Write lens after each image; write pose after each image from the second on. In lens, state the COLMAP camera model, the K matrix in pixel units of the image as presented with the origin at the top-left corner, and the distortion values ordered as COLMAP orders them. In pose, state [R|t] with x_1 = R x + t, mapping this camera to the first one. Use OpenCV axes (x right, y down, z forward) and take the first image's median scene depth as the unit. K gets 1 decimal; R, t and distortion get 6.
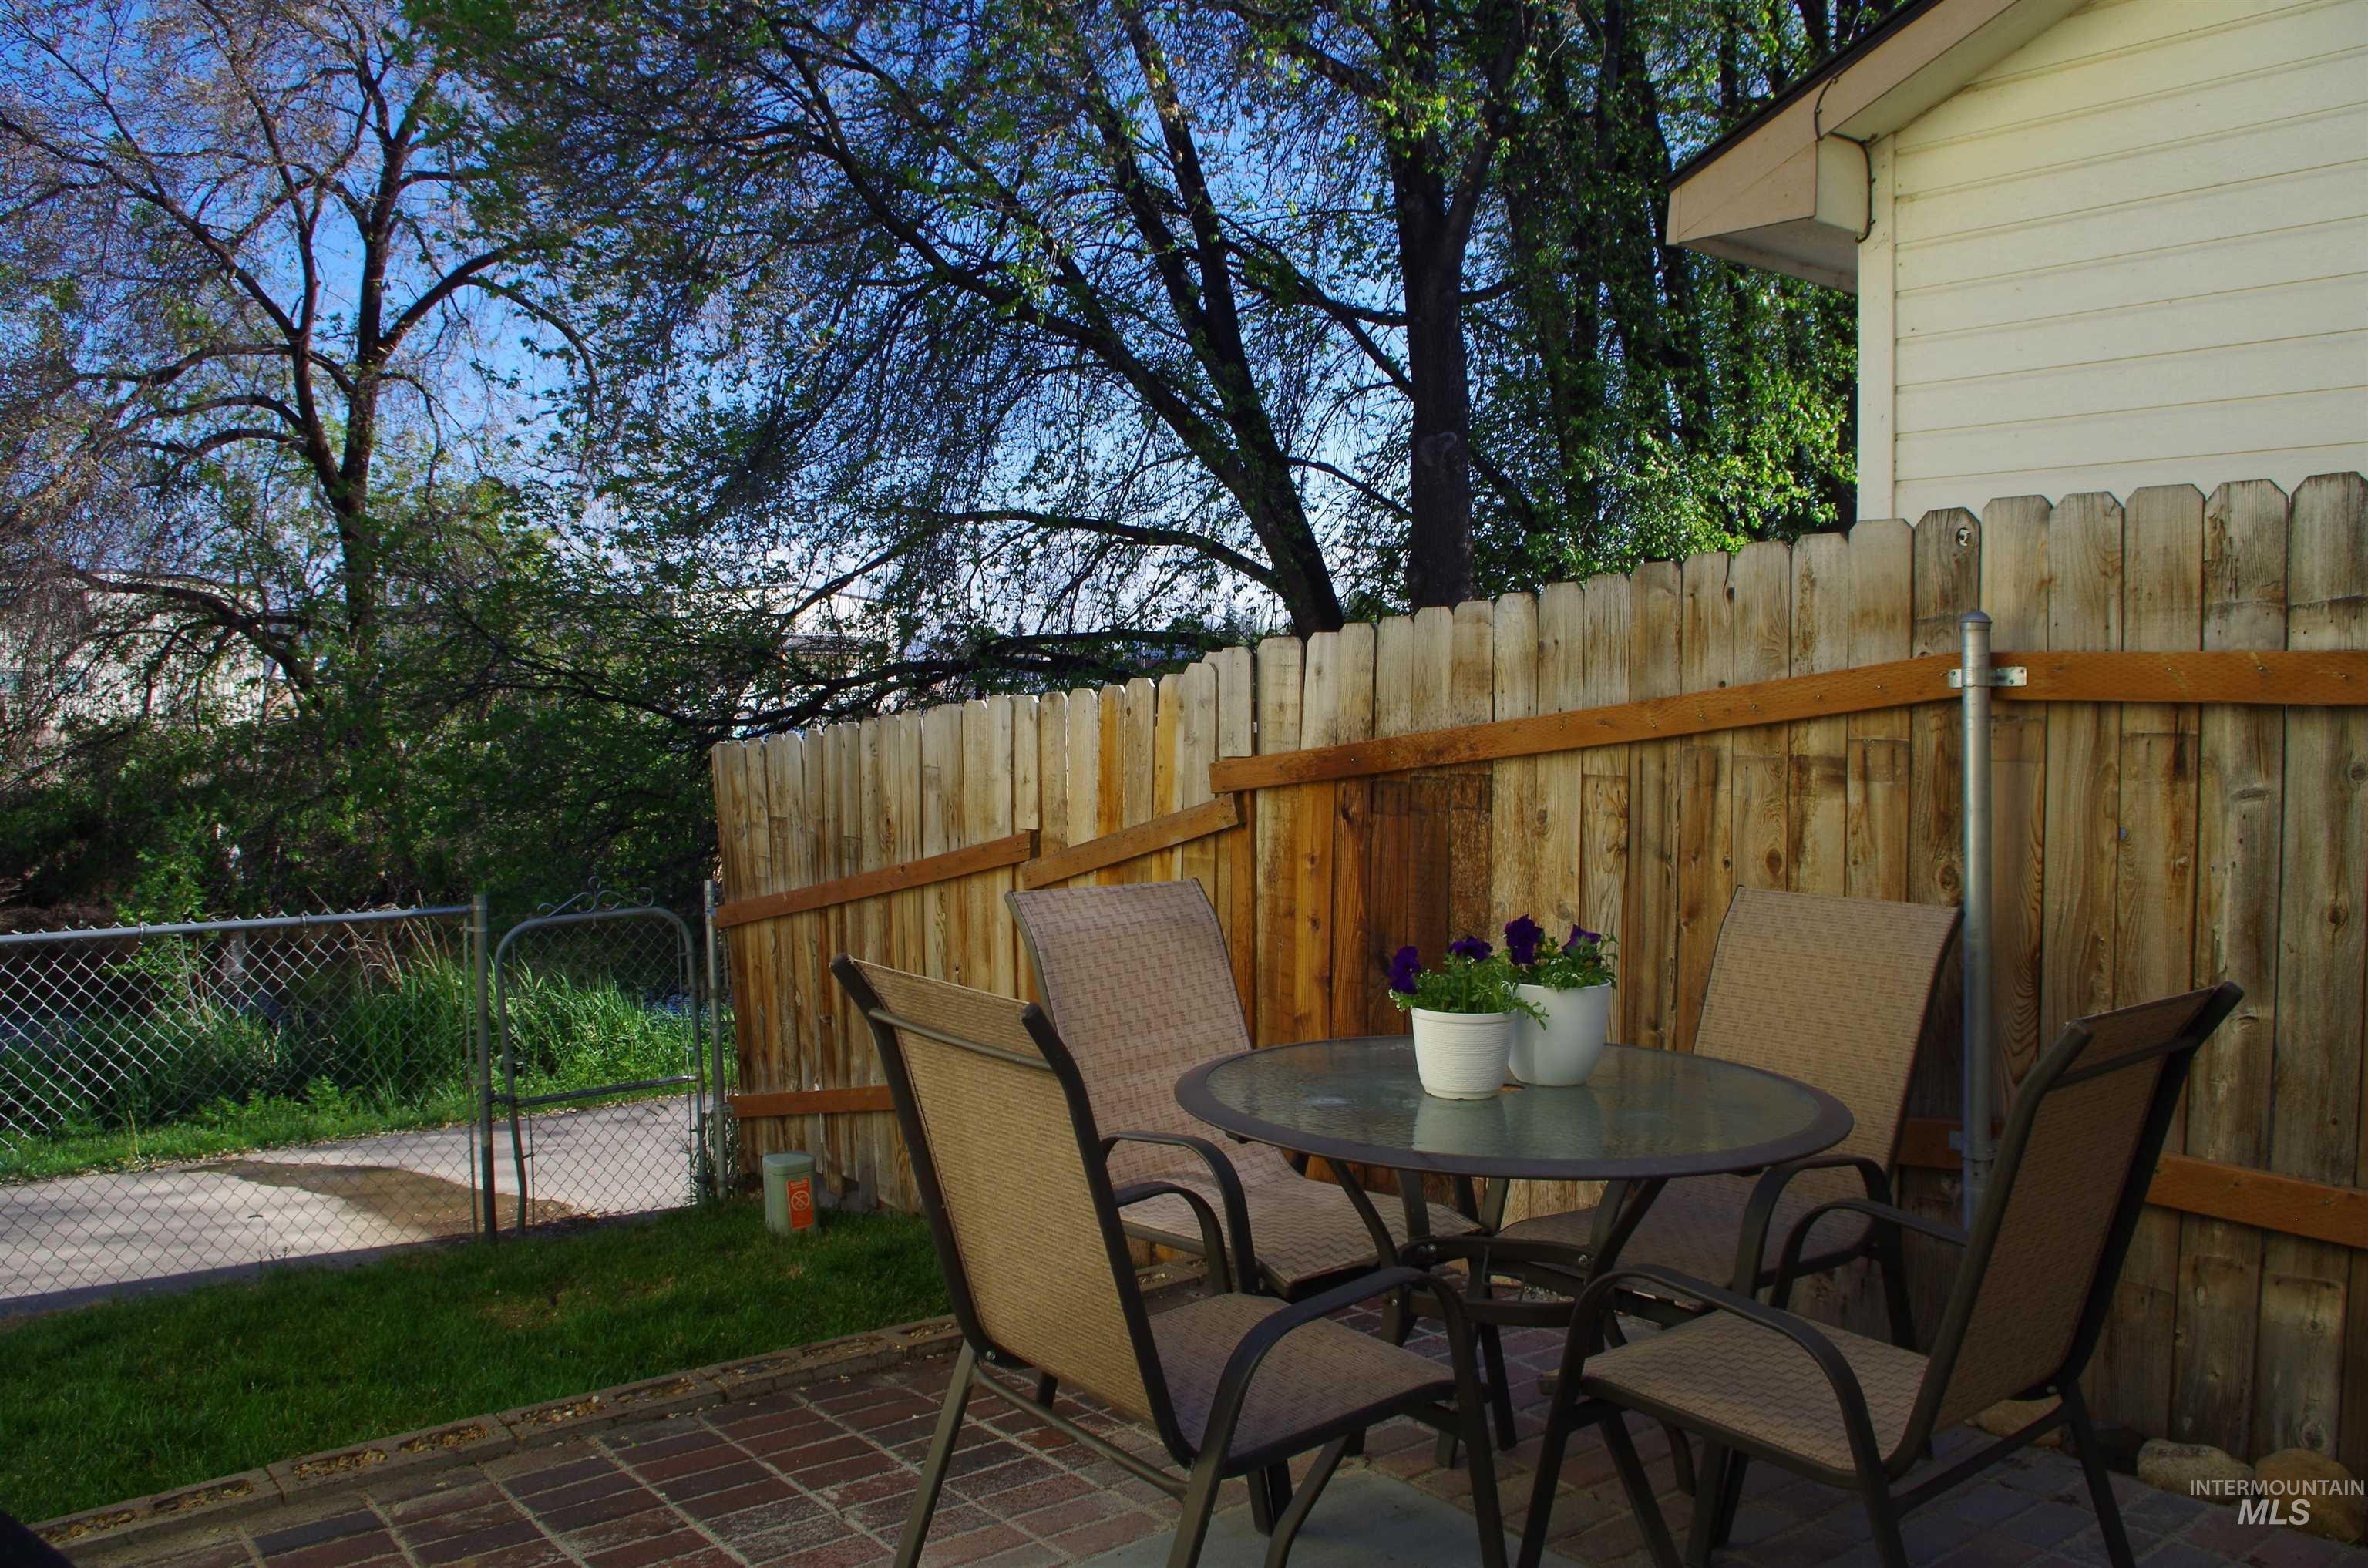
lens RADIAL K [[1838.5, 0, 1183.3], [0, 1838.5, 771.5], [0, 0, 1]] dist [-0.101661, 0.049637]
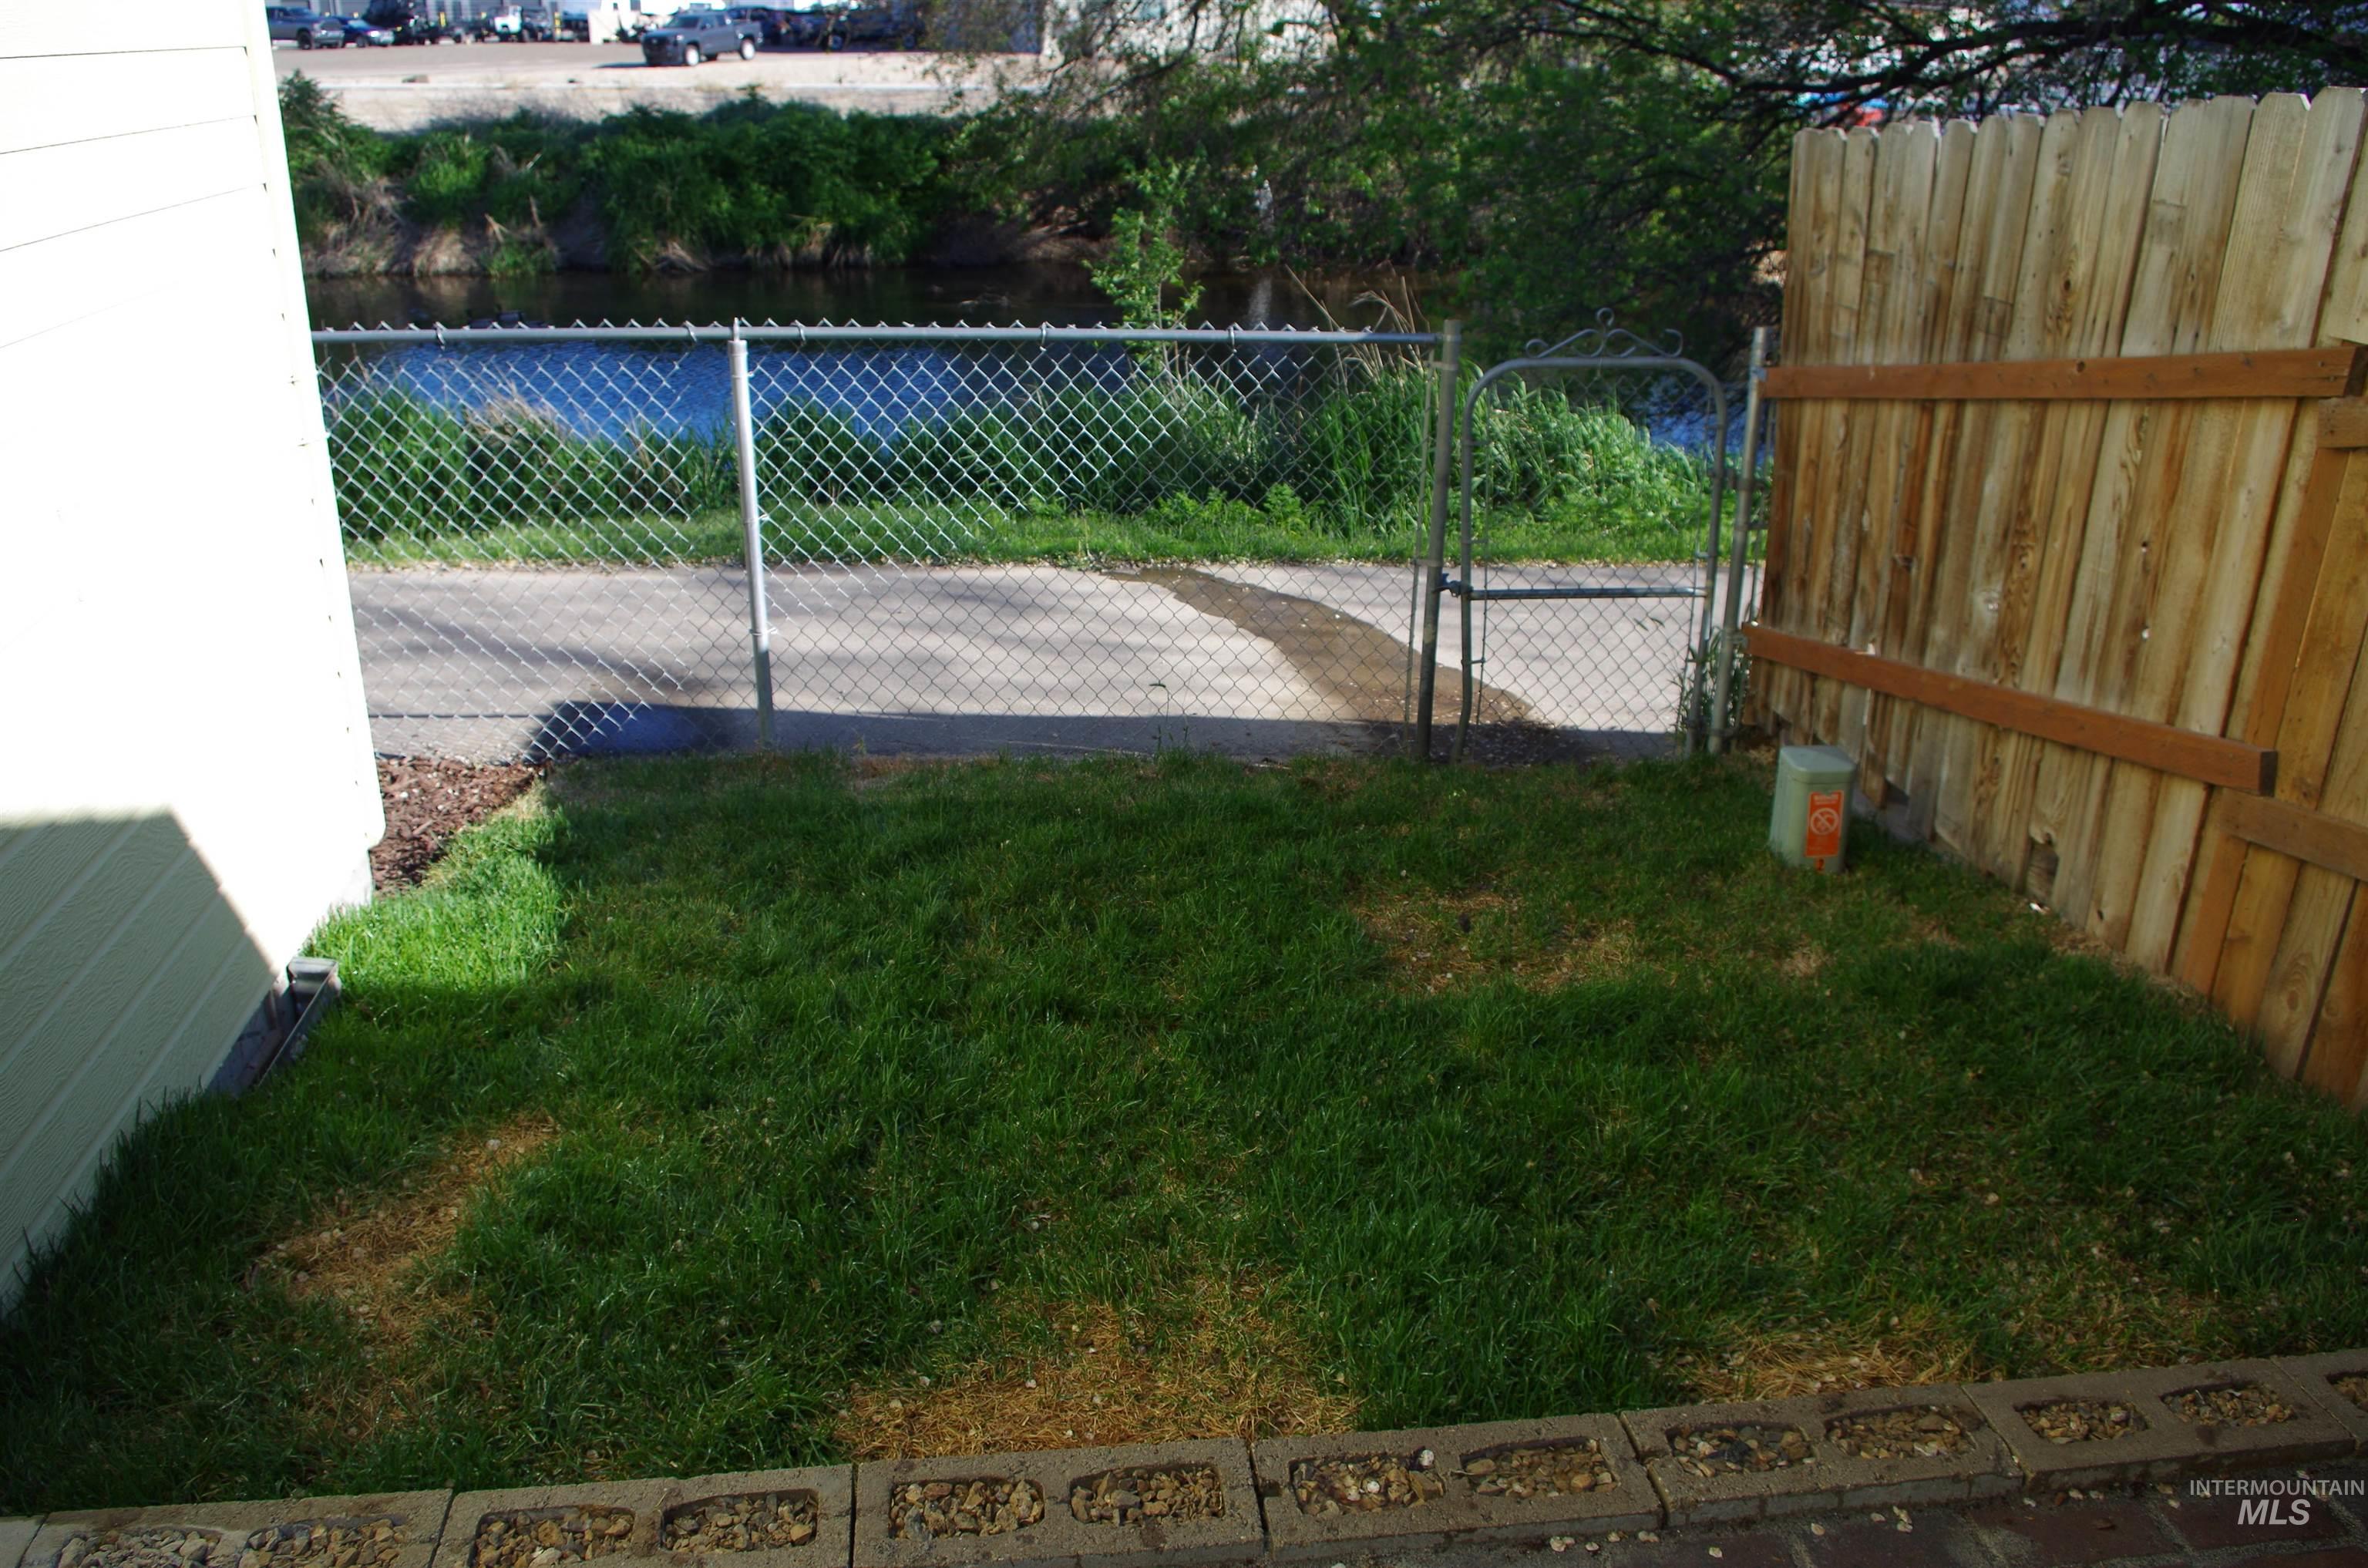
lens RADIAL K [[1830.2, 0, 1179.1], [0, 1830.2, 774.7], [0, 0, 1]] dist [-0.095263, 0.049166]
pose [[0.852265, 0.220223, -0.474497, -0.066062], [-0.047668, 0.935988, 0.348791, -0.009984], [0.520935, -0.274643, 0.808207, 0.214385]]
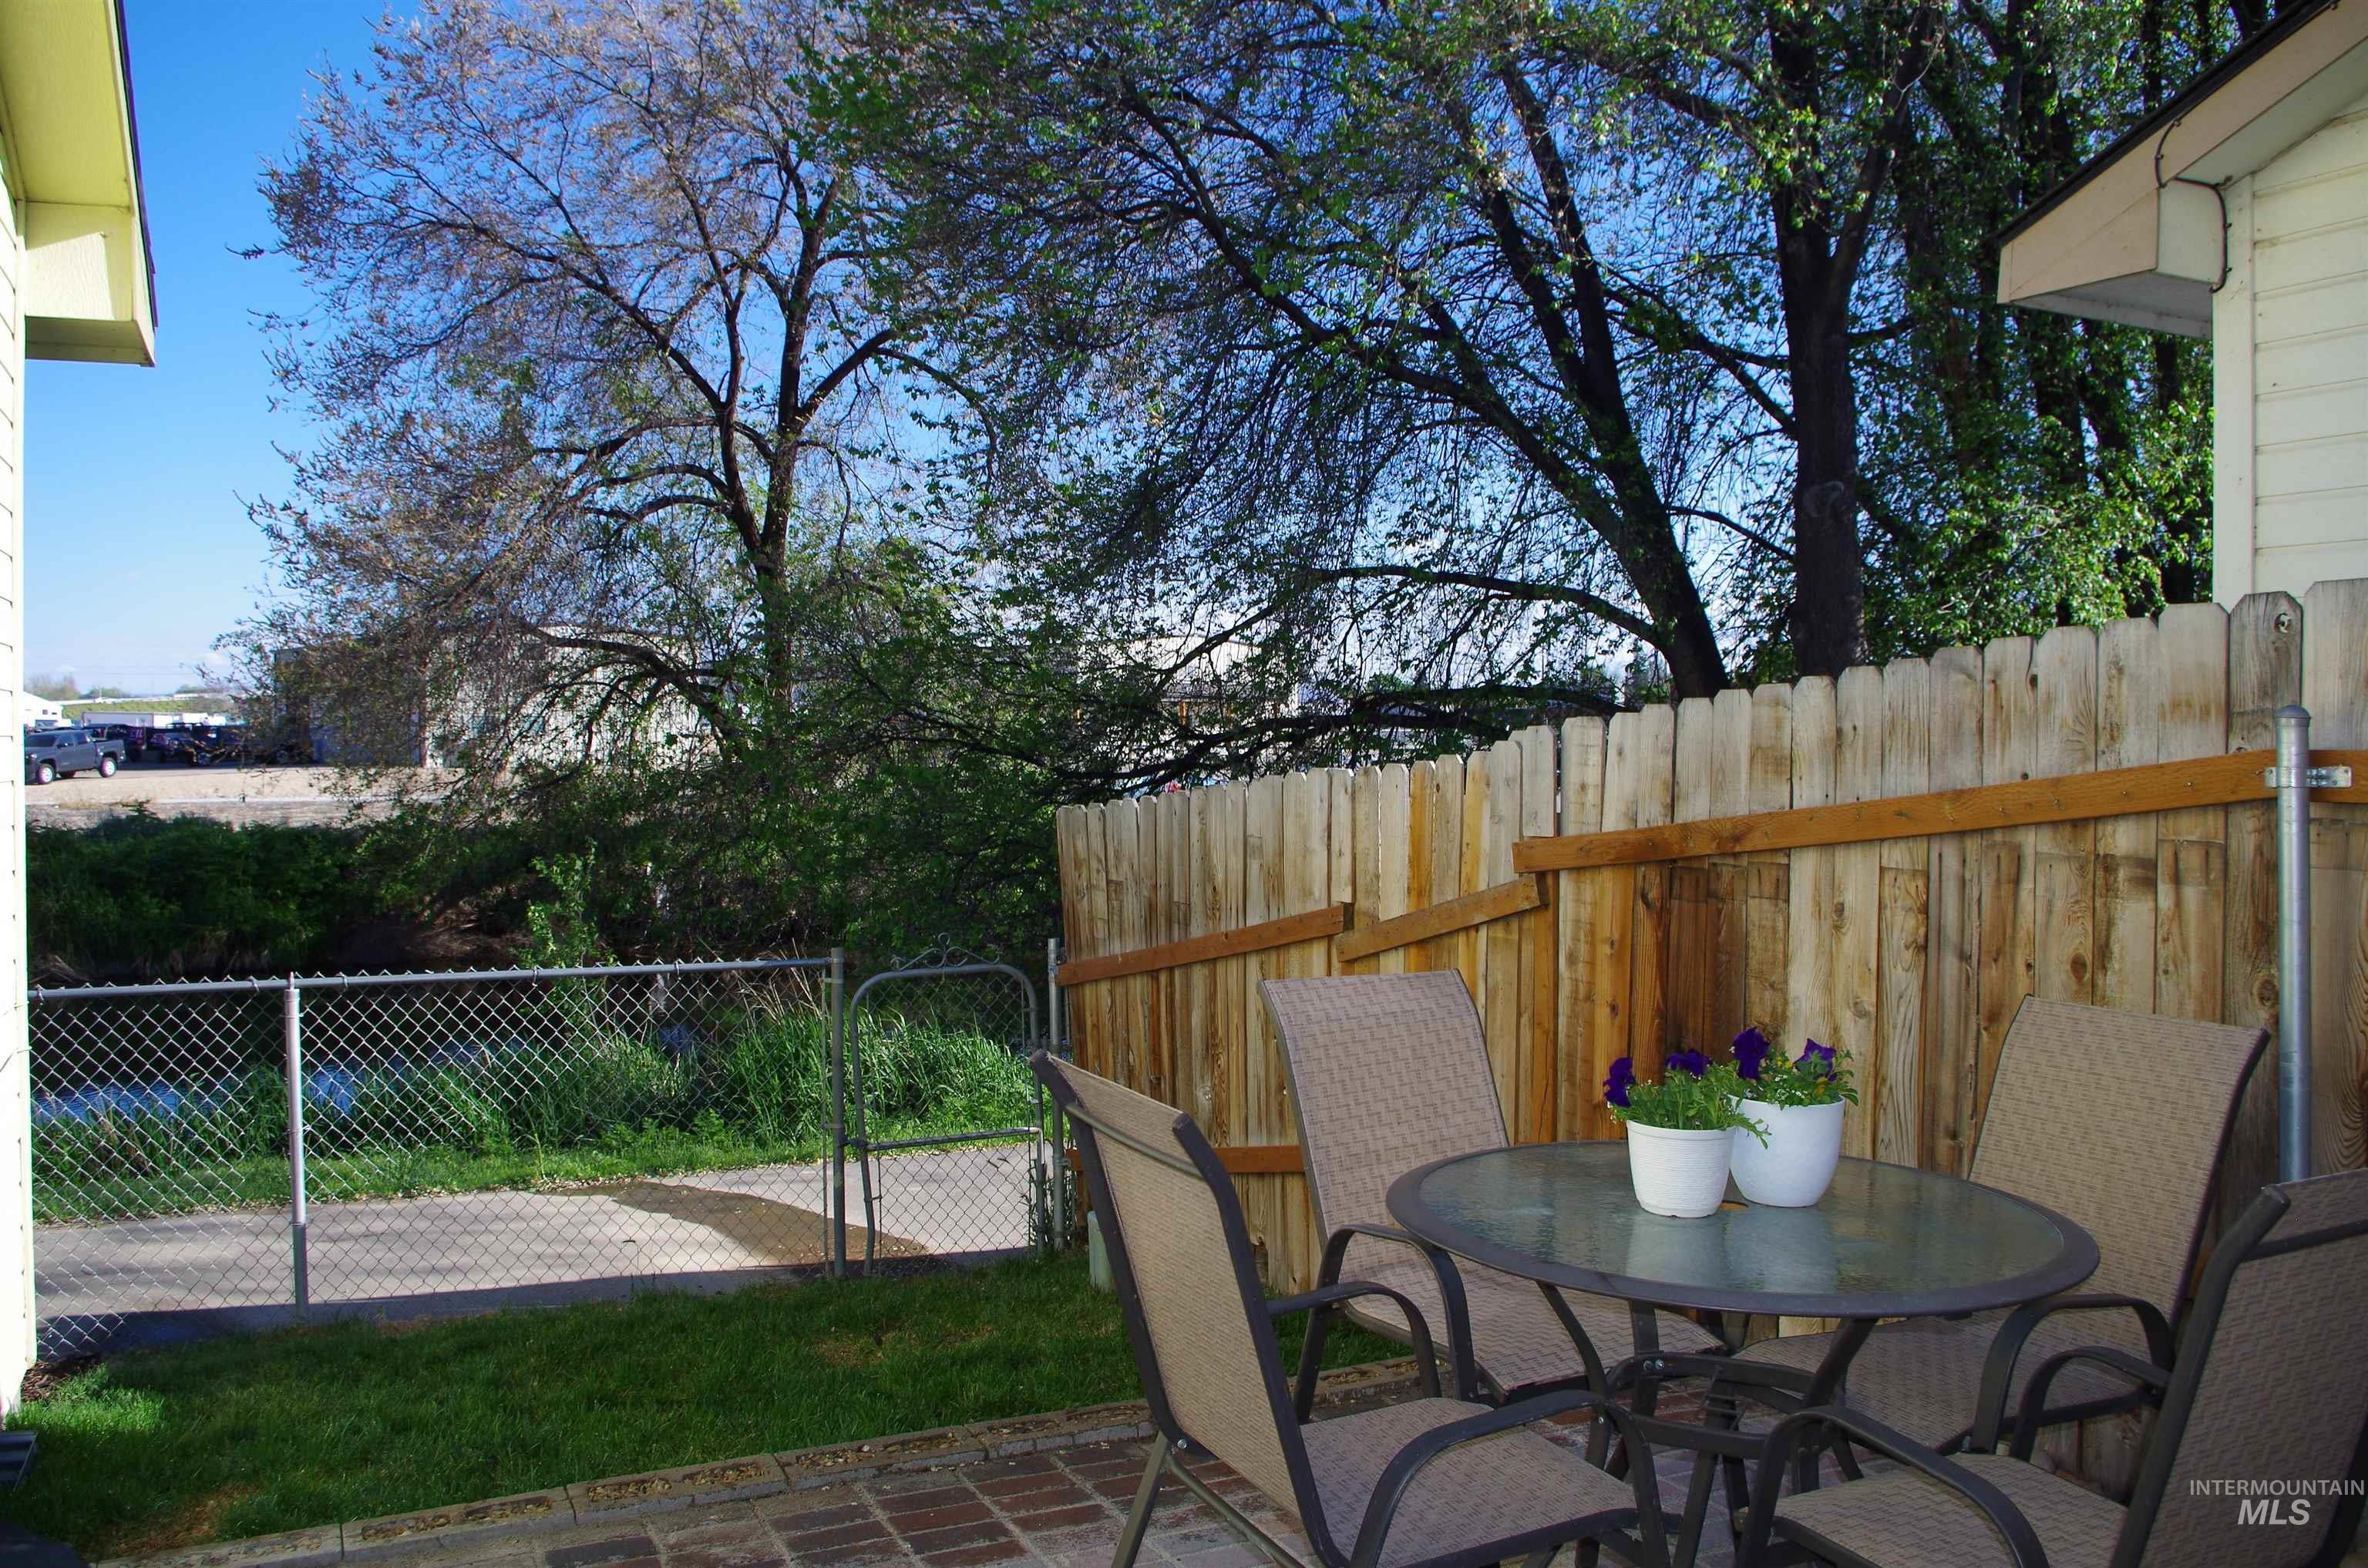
lens RADIAL K [[1845.4, 0, 1177.8], [0, 1845.4, 762.1], [0, 0, 1]] dist [-0.102048, 0.058699]
pose [[0.975753, 0.007286, -0.218755, 0.030175], [-0.014010, 0.999475, -0.029202, -0.009056], [0.218428, 0.031559, 0.975343, -0.004363]]
